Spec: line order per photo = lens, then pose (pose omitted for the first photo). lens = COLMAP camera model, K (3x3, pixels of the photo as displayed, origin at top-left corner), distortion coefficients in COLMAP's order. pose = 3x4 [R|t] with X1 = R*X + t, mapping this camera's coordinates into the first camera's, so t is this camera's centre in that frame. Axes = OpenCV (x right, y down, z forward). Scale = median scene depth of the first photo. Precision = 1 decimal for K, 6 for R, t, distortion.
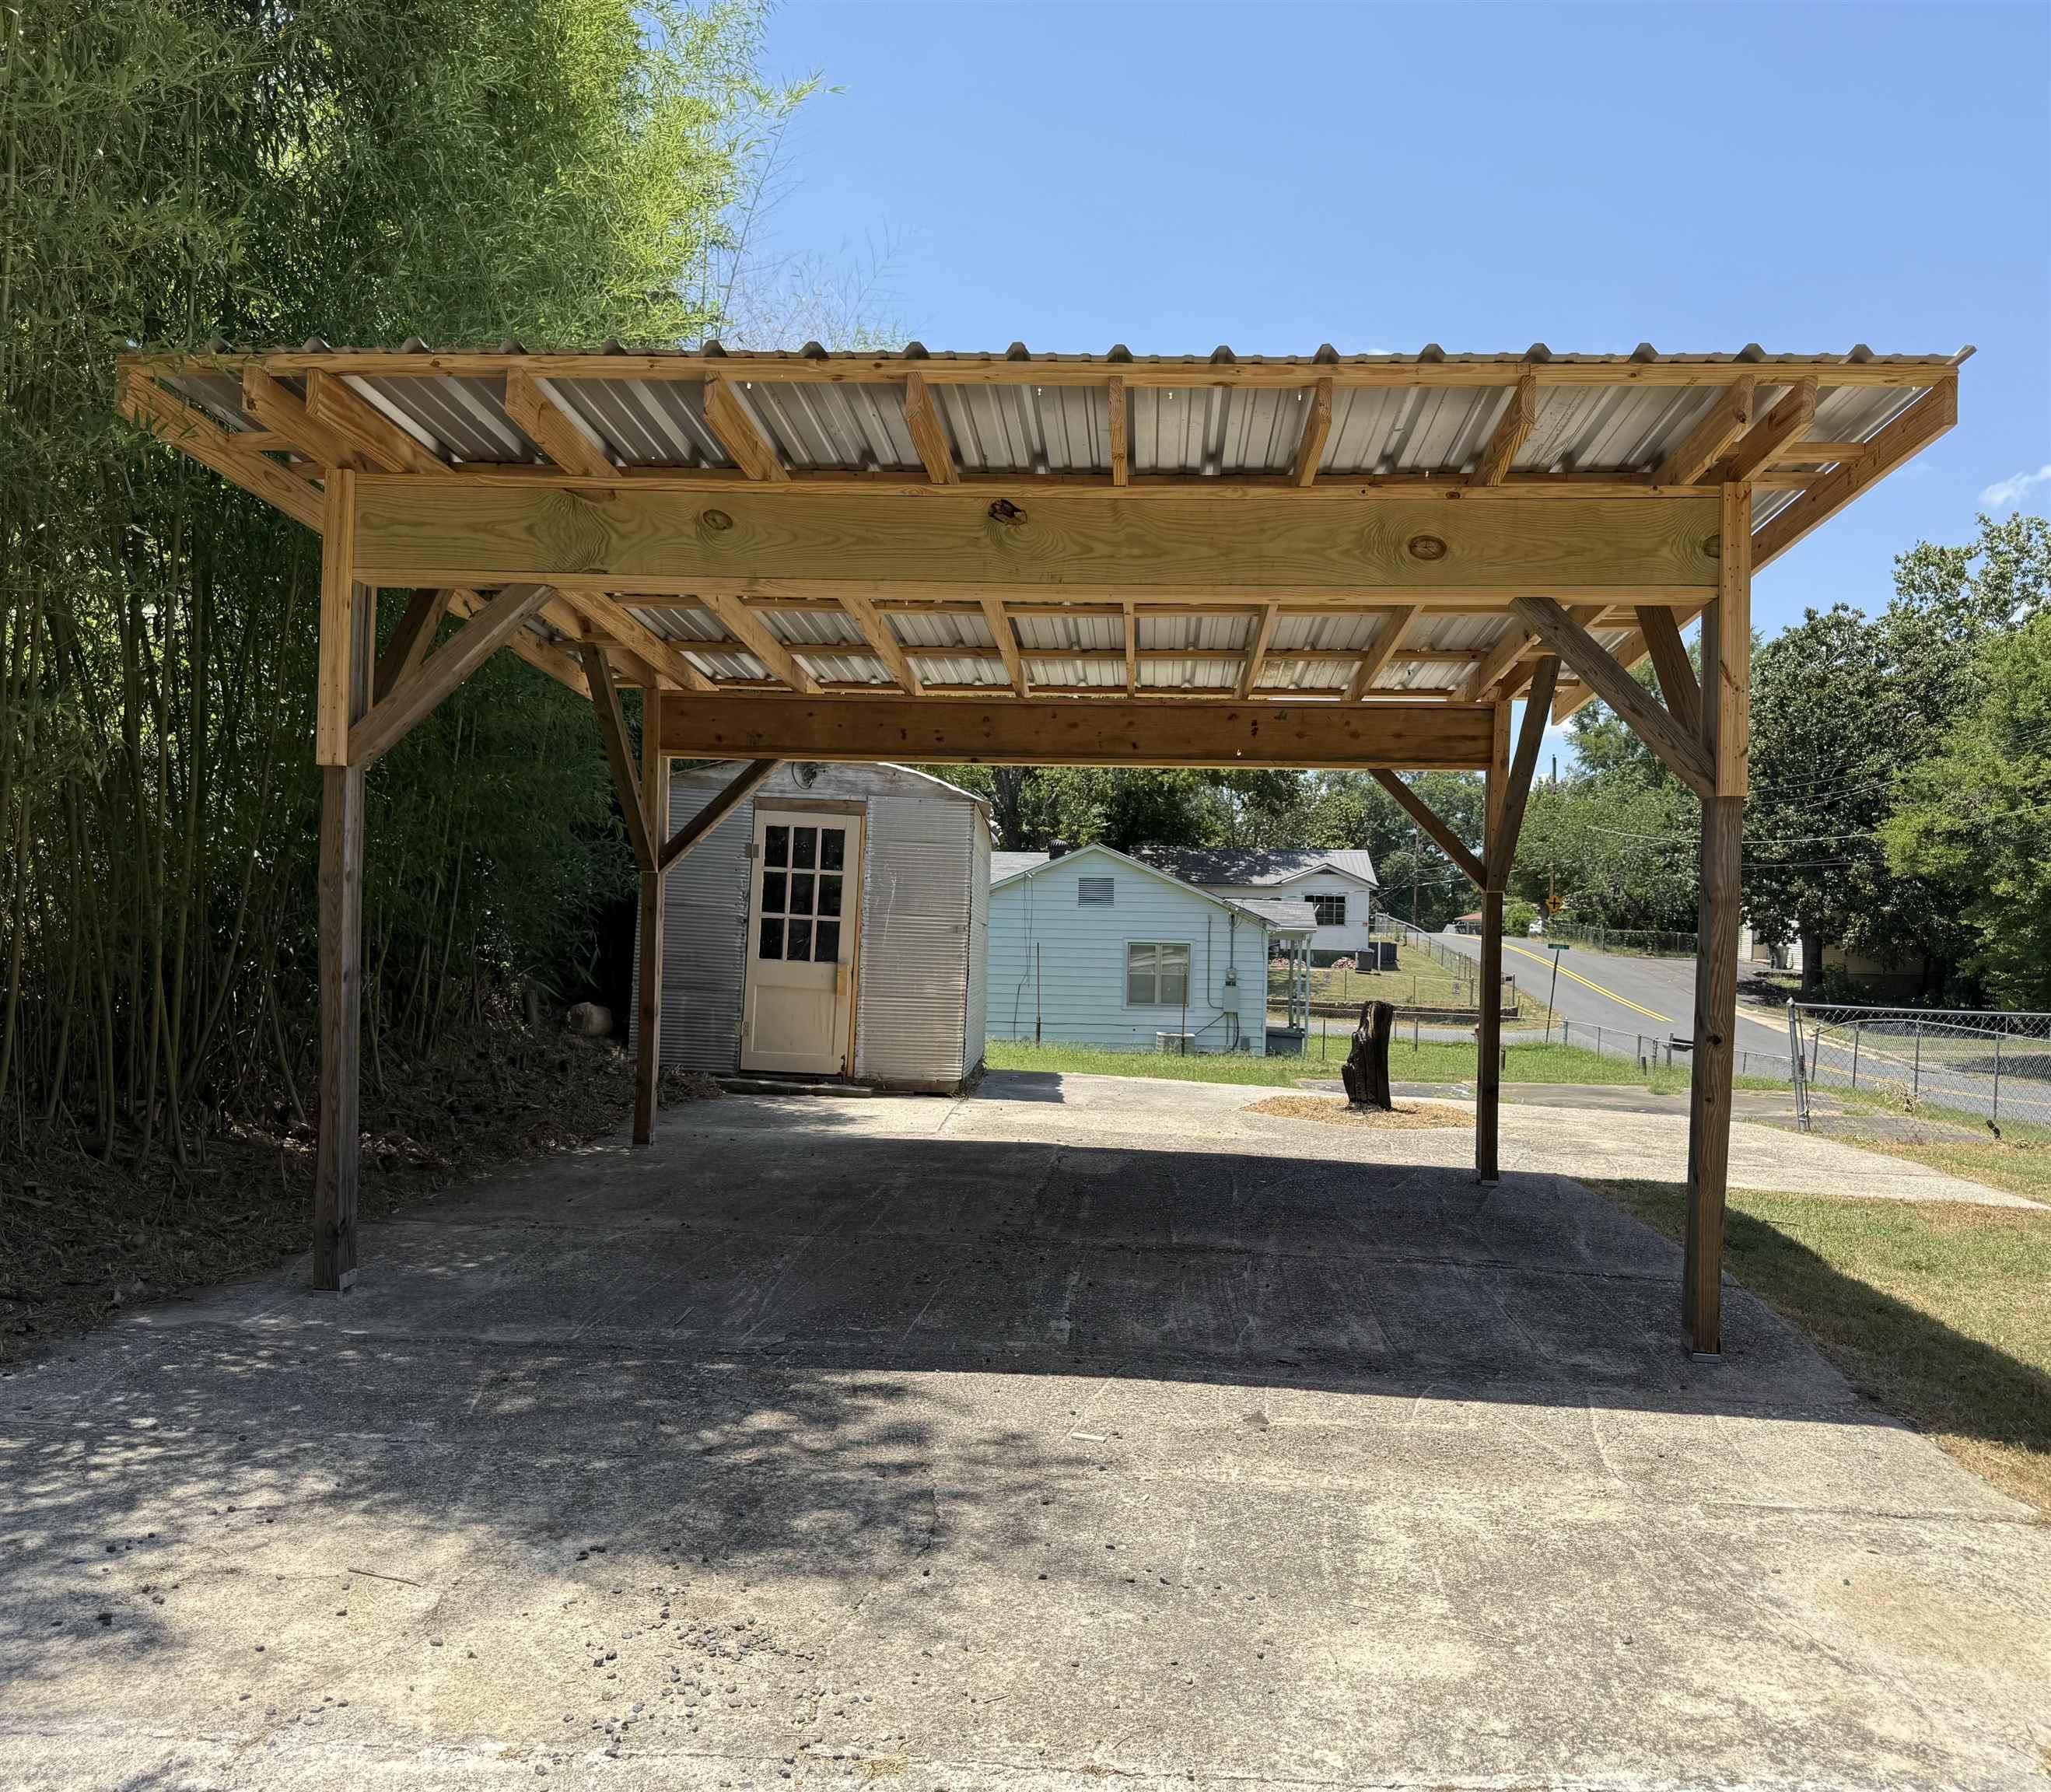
lens RADIAL K [[1610.1, 0, 1023.6], [0, 1610.1, 892.7], [0, 0, 1]] dist [0.001309, 0.000129]
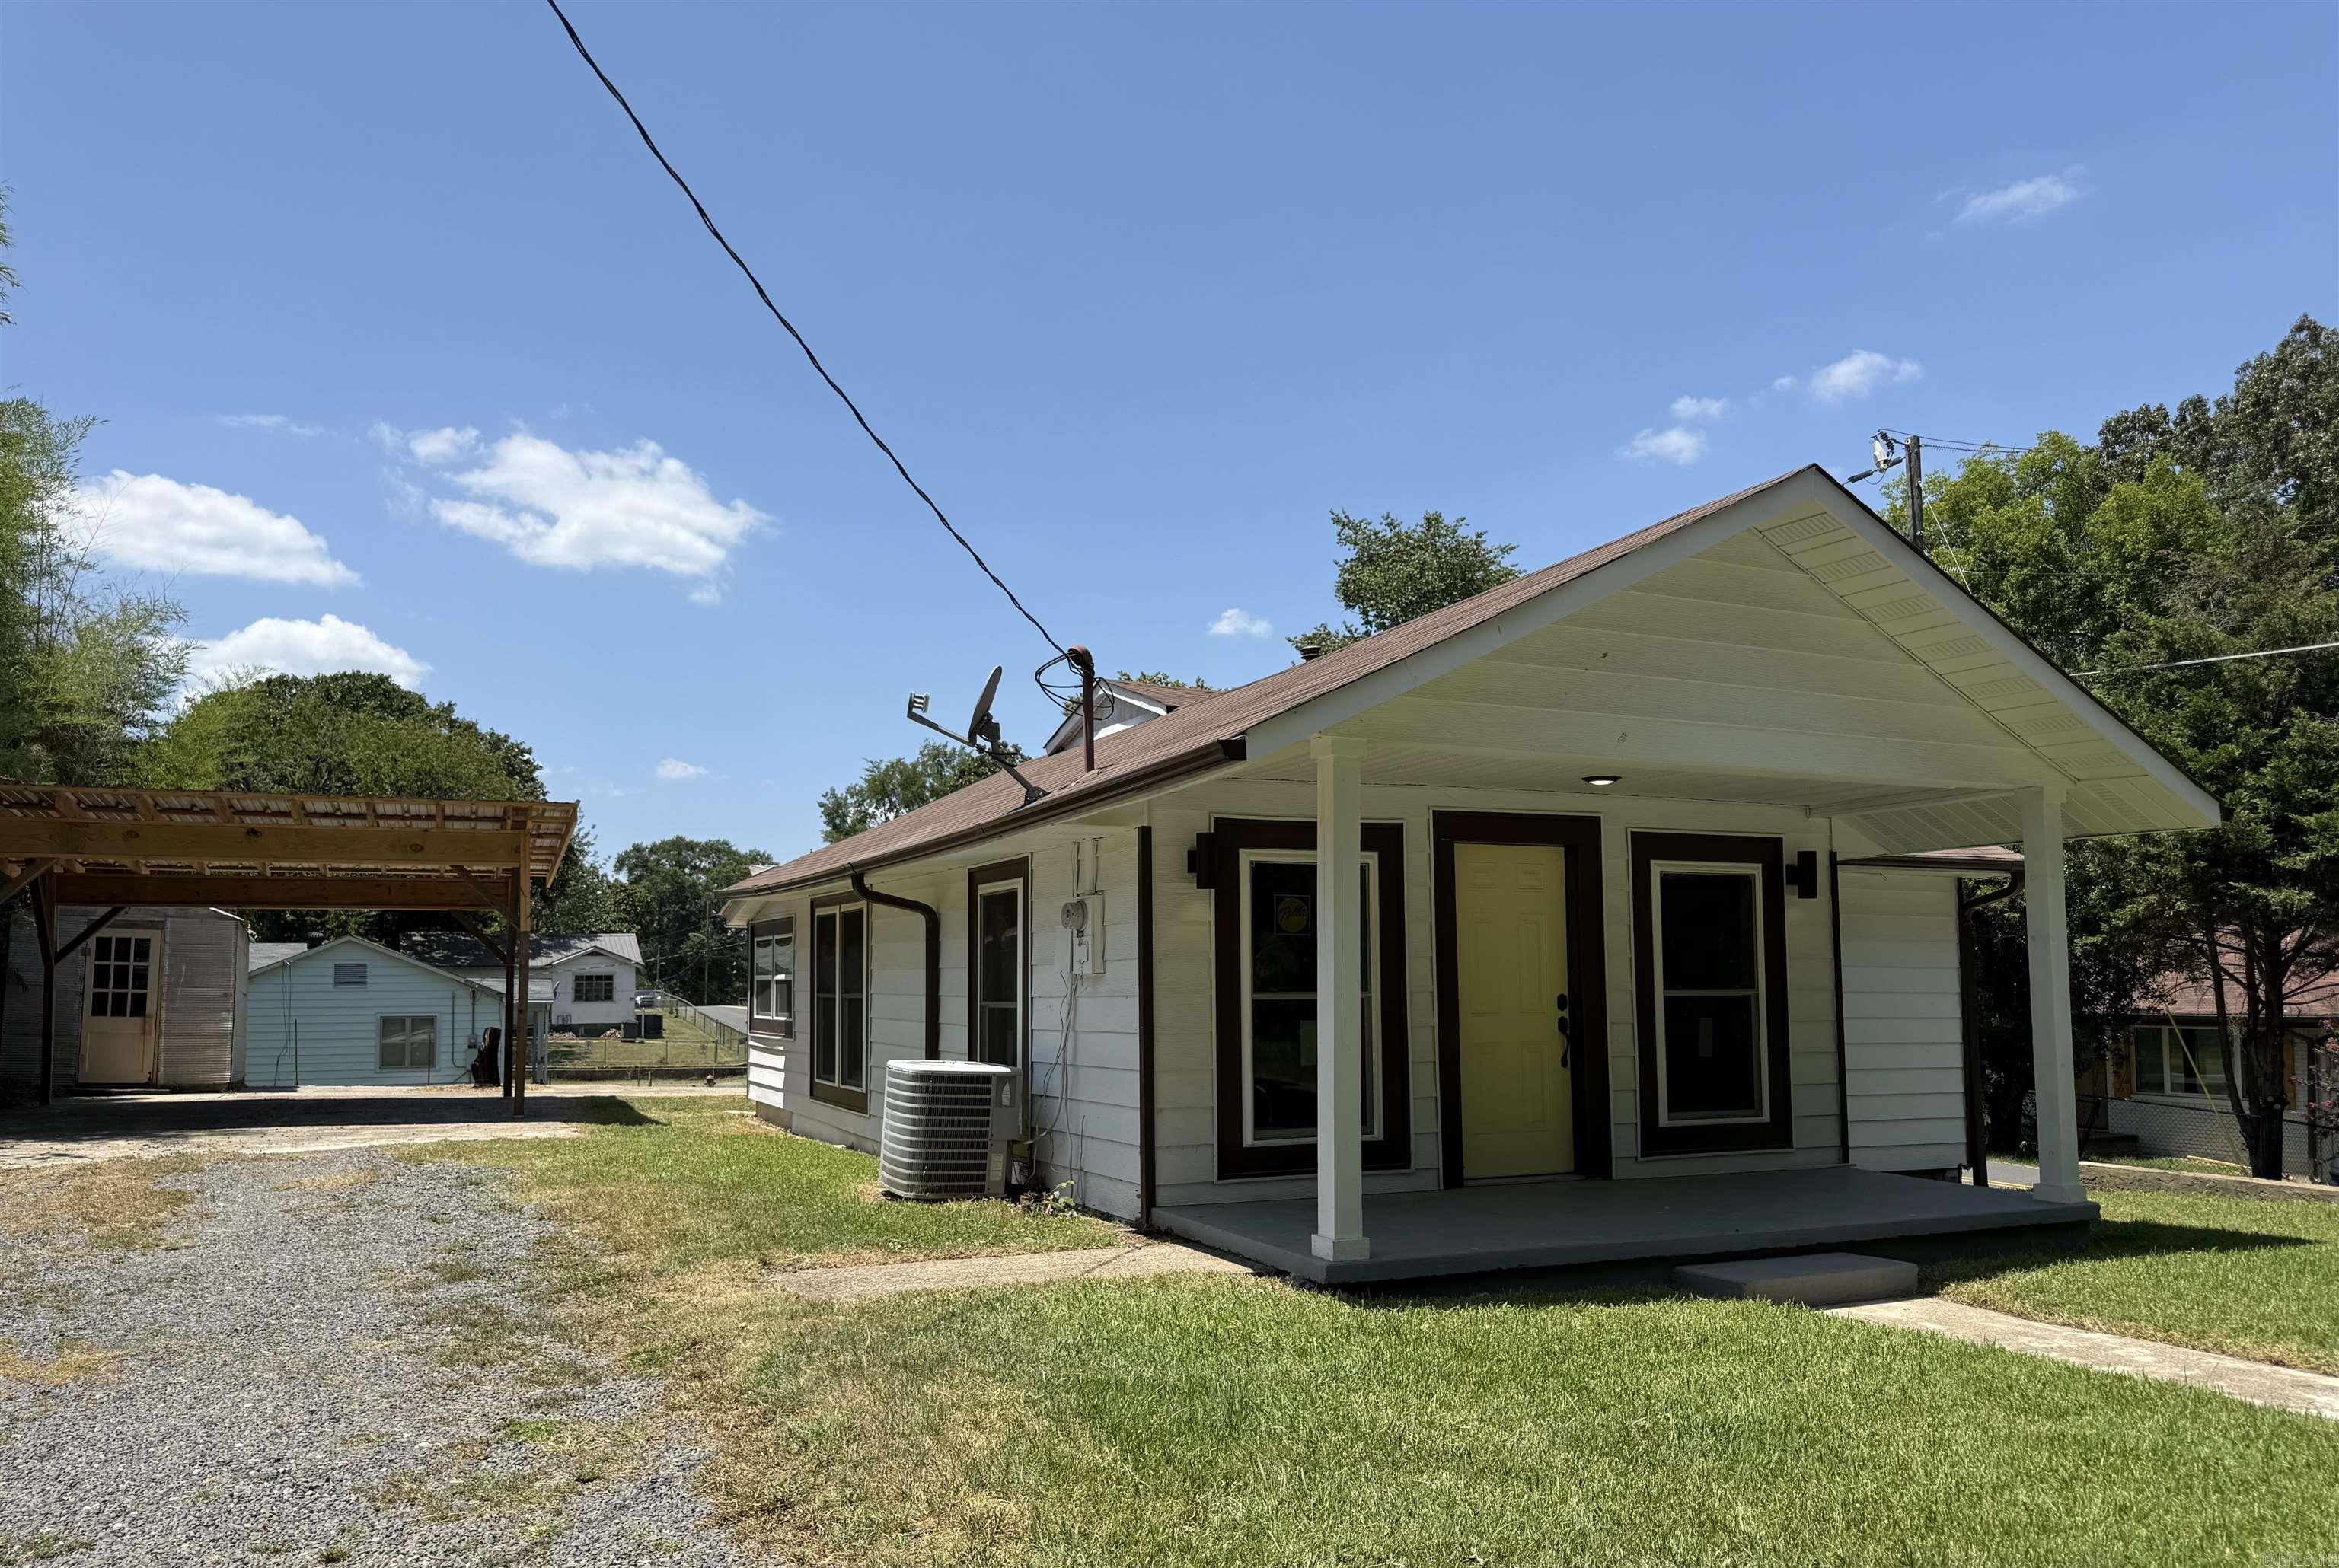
lens RADIAL K [[1607.0, 0, 1146.4], [0, 1607.0, 905.2], [0, 0, 1]] dist [0.010703, -0.004966]
pose [[0.883677, -0.008042, 0.468027, 0.007712], [0.027254, 0.999040, -0.034292, 0.004540], [-0.467302, 0.043059, 0.883048, -0.349460]]
